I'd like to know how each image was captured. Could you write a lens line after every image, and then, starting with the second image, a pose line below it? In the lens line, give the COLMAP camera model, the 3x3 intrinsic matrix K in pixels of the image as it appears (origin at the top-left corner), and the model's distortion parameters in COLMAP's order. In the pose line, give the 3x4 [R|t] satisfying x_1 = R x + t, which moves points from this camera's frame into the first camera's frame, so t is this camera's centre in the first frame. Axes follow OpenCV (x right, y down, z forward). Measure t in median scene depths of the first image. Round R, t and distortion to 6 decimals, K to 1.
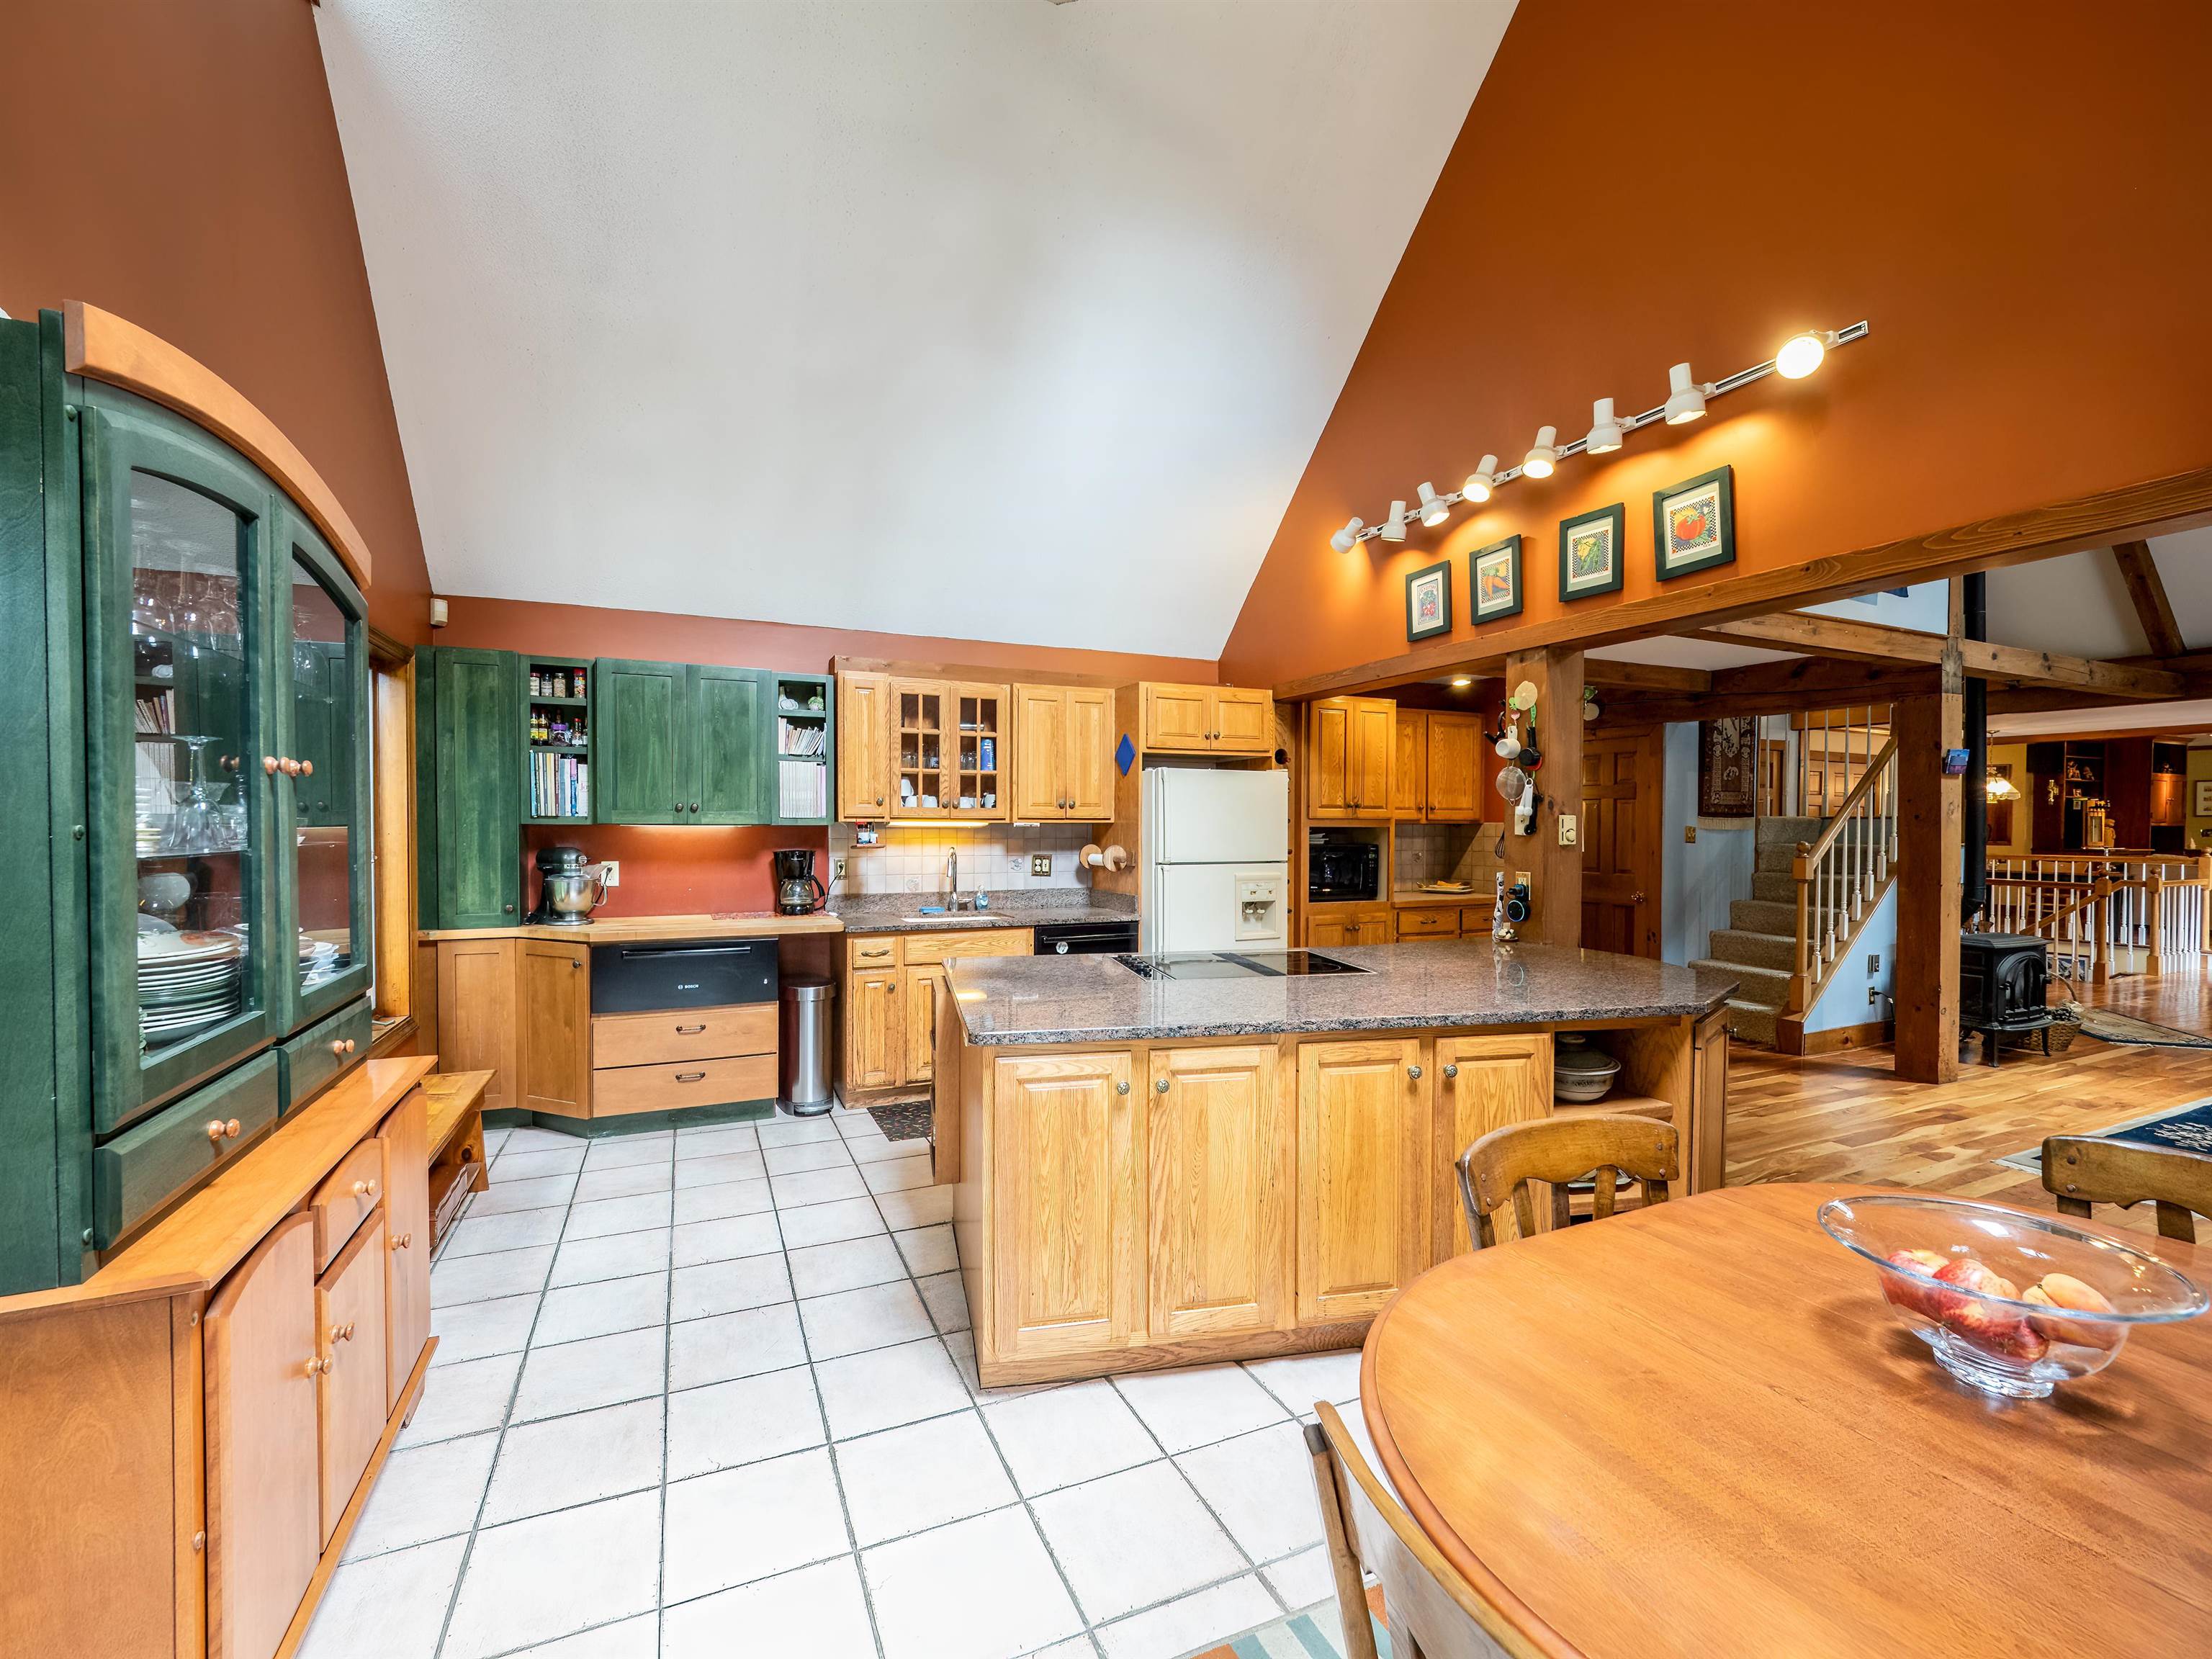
lens RADIAL K [[928.7, 0, 1095.2], [0, 928.7, 841.1], [0, 0, 1]] dist [-0.001775, -0.000257]
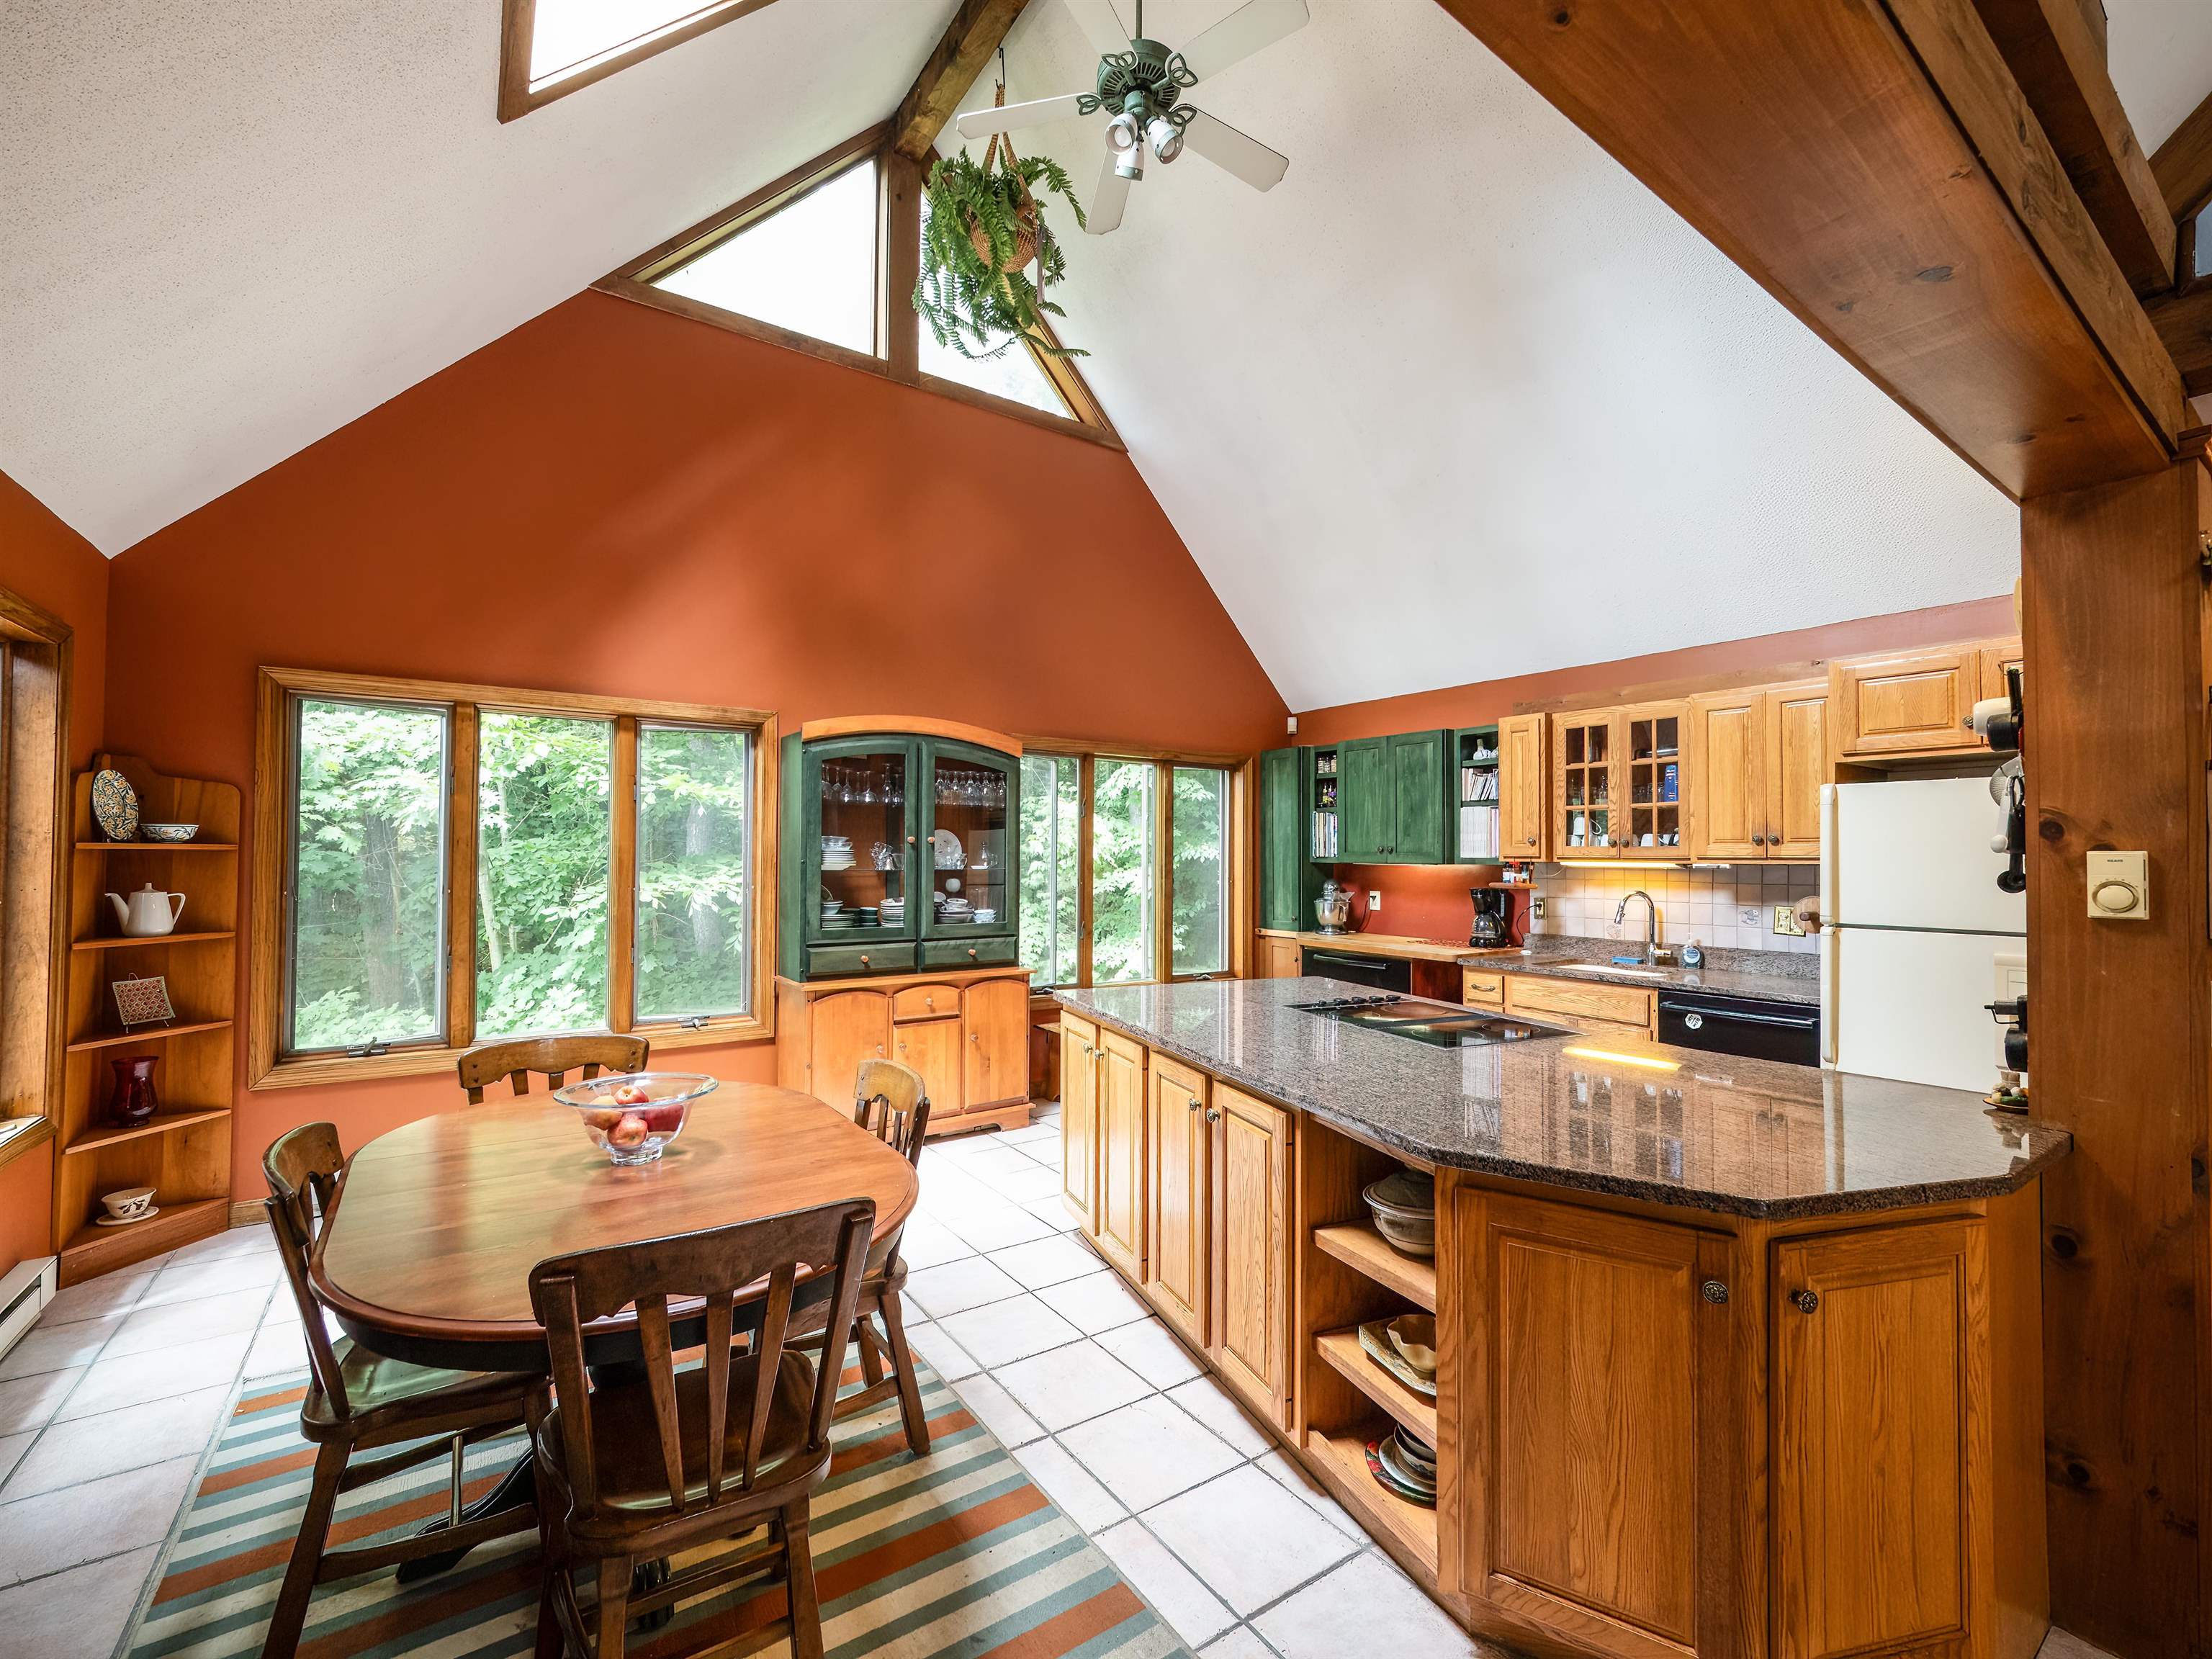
lens RADIAL K [[927.3, 0, 1083.4], [0, 927.3, 844.3], [0, 0, 1]] dist [0.000525, -0.000163]
pose [[0.175018, -0.015455, -0.984444, 0.631825], [-0.024459, 0.999500, -0.020040, -0.007395], [0.984261, 0.027586, 0.174553, 0.328271]]
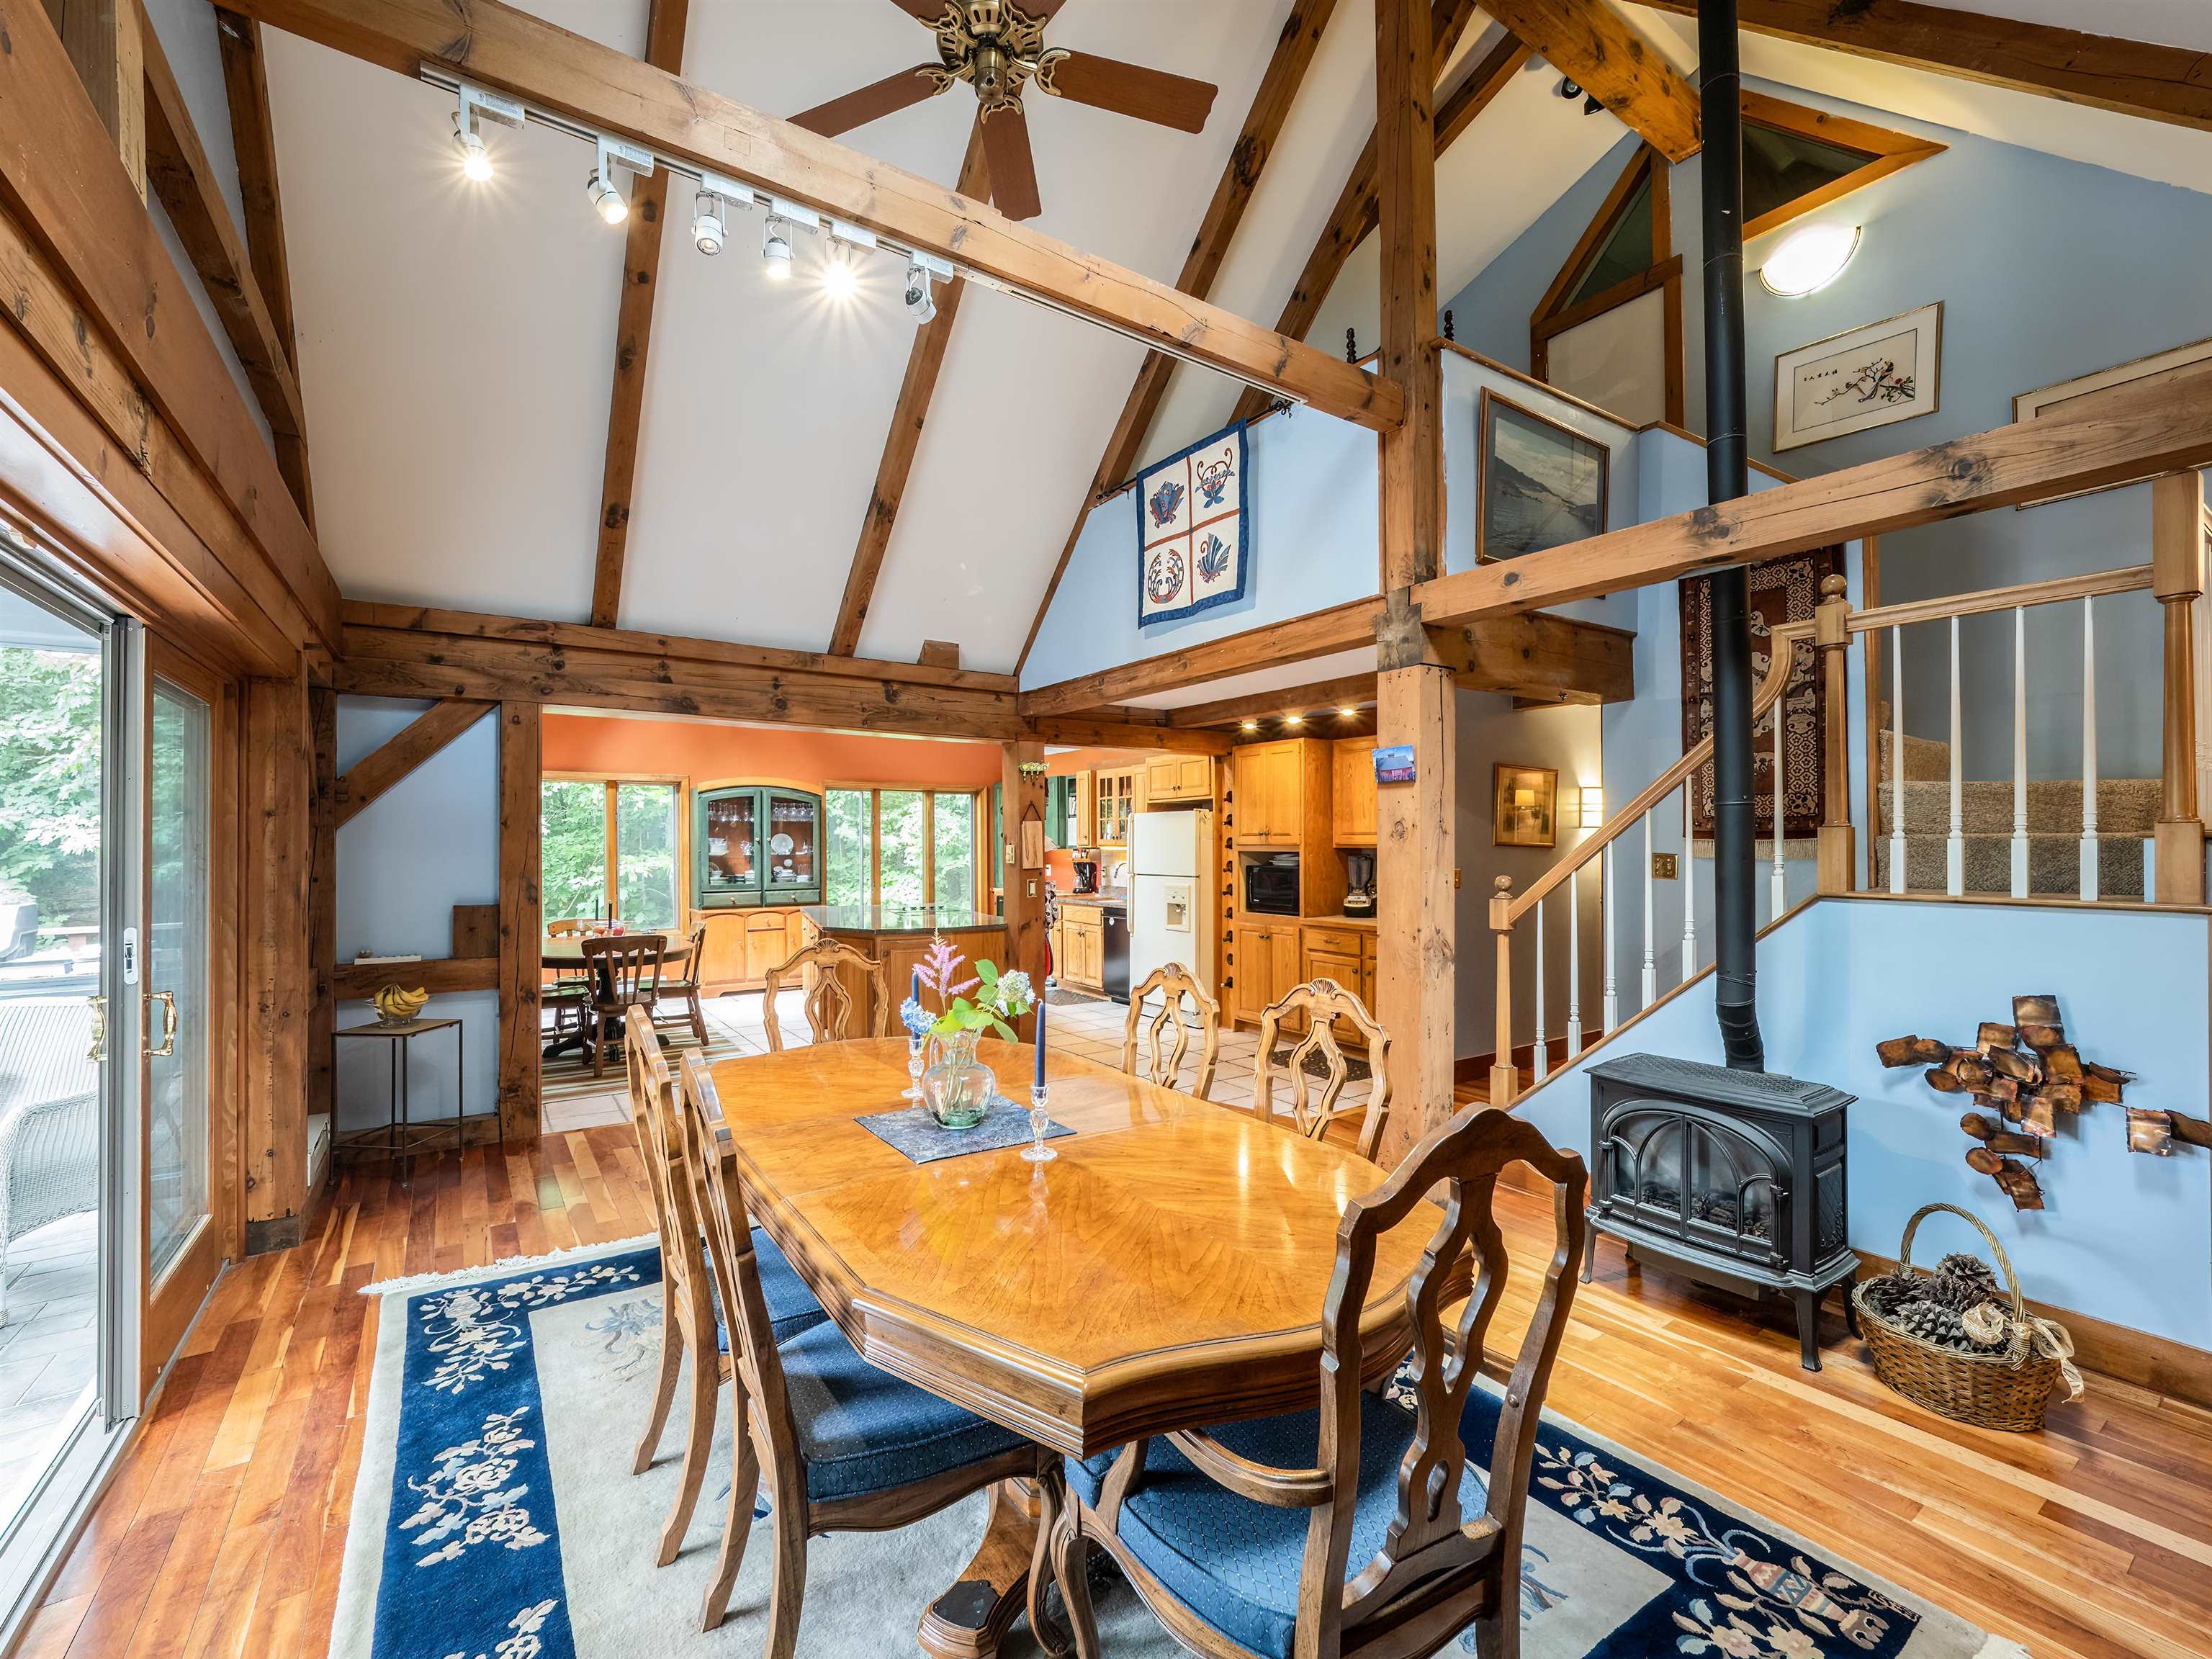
lens RADIAL K [[928.7, 0, 1095.2], [0, 928.7, 841.1], [0, 0, 1]] dist [-0.001775, -0.000257]
pose [[0.177013, -0.006036, -0.984190, 1.573690], [-0.014137, 0.999862, -0.008674, -0.016829], [0.984107, 0.015448, 0.176903, 0.639352]]
